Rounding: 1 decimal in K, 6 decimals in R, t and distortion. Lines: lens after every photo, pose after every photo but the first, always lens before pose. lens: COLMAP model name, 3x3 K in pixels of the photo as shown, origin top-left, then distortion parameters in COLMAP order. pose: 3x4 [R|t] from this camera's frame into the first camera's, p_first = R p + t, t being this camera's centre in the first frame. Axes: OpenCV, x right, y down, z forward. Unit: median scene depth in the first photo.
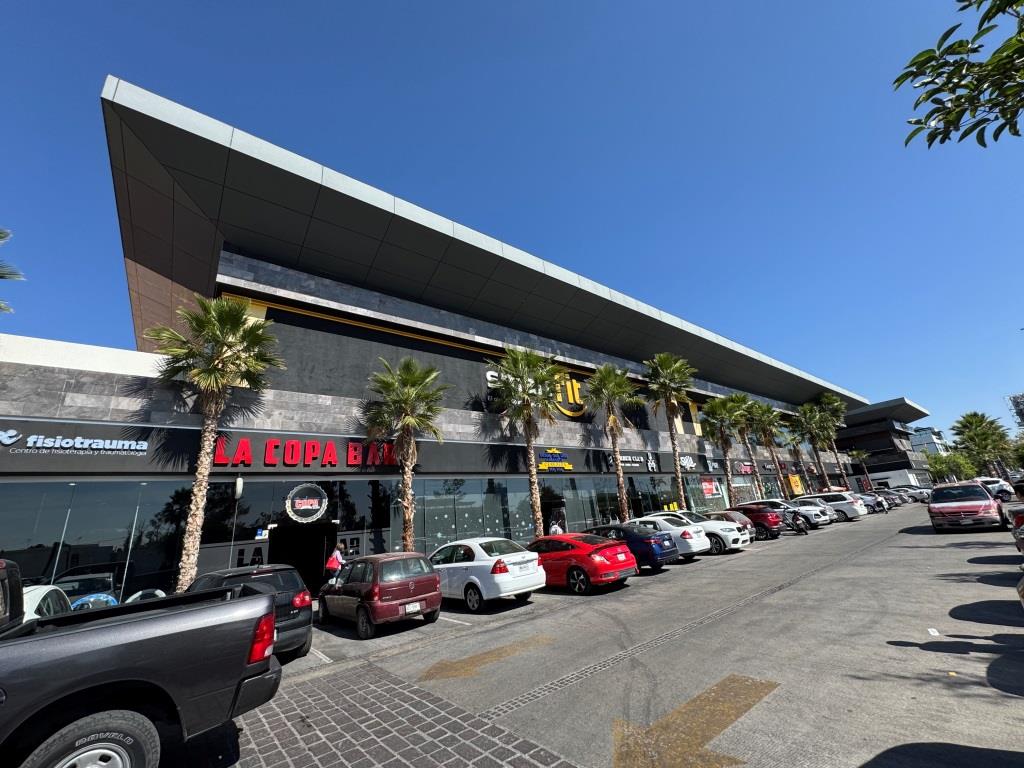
lens RADIAL K [[406.2, 0, 513.1], [0, 406.2, 384.1], [0, 0, 1]] dist [-0.002078, 0.000452]
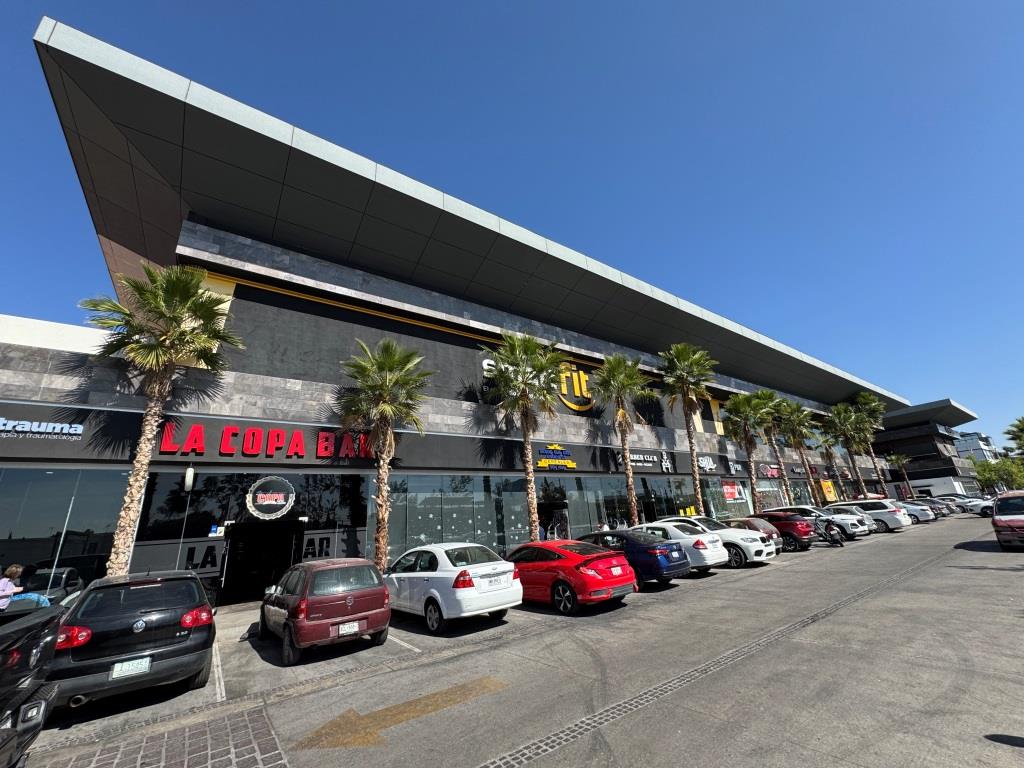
lens RADIAL K [[406.2, 0, 513.2], [0, 406.2, 384.3], [0, 0, 1]] dist [-0.002078, 0.000452]
pose [[0.998709, 0.009172, -0.049955, 0.070788], [-0.009128, 0.999958, 0.001122, 0.032560], [0.049964, -0.000665, 0.998751, 0.118400]]
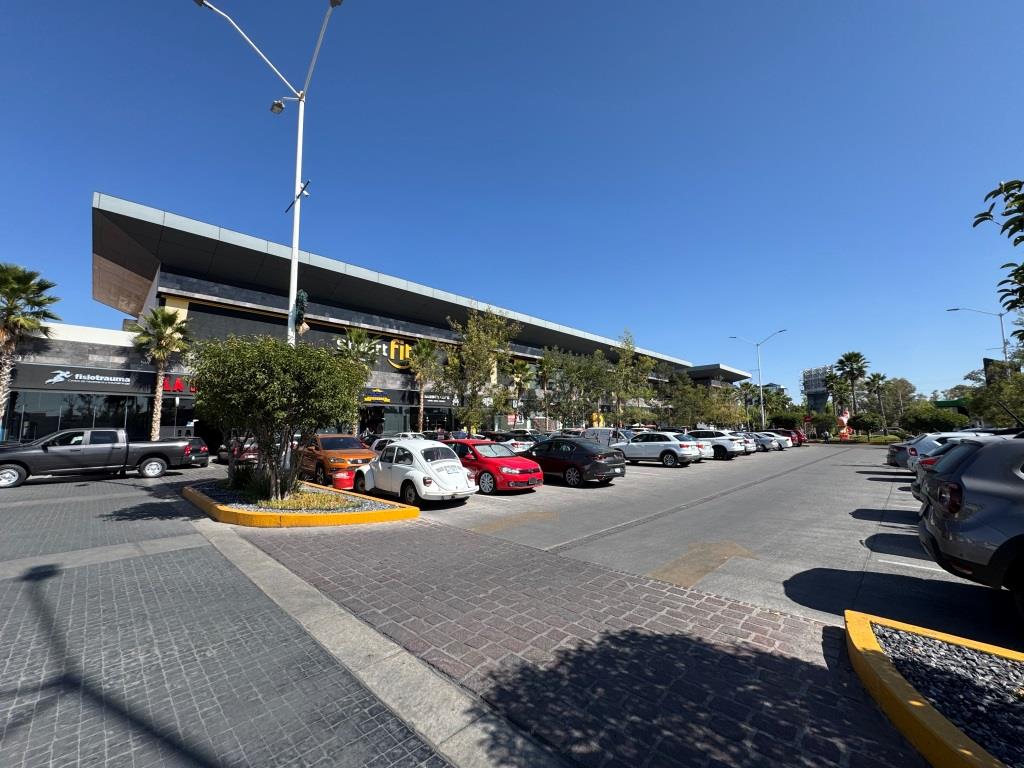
lens RADIAL K [[406.2, 0, 512.7], [0, 406.2, 384.0], [0, 0, 1]] dist [-0.002078, 0.000452]
pose [[0.988032, 0.096963, 0.119966, 0.638183], [-0.120068, 0.971684, 0.203504, -0.387014], [-0.096837, -0.215473, 0.971697, -0.974299]]
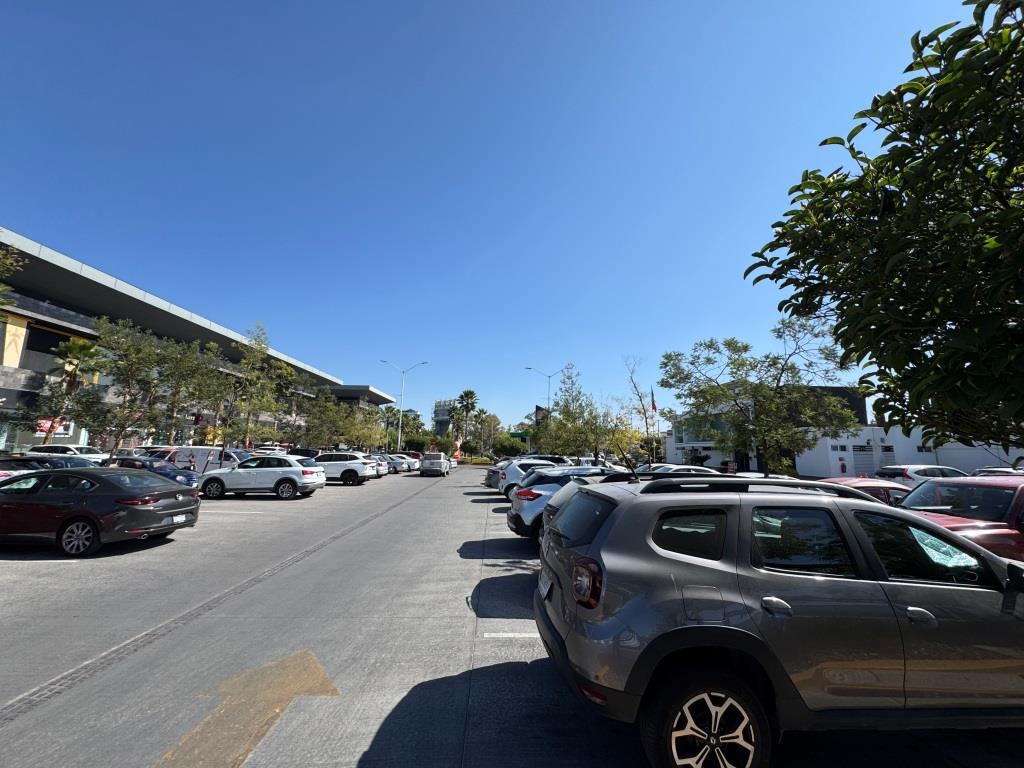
lens RADIAL K [[406.2, 0, 511.2], [0, 406.2, 381.6], [0, 0, 1]] dist [-0.002078, 0.000452]
pose [[0.581857, 0.231679, 0.779594, 0.773550], [-0.327349, 0.944207, -0.036279, -0.363851], [-0.744503, -0.234090, 0.625233, -0.830314]]
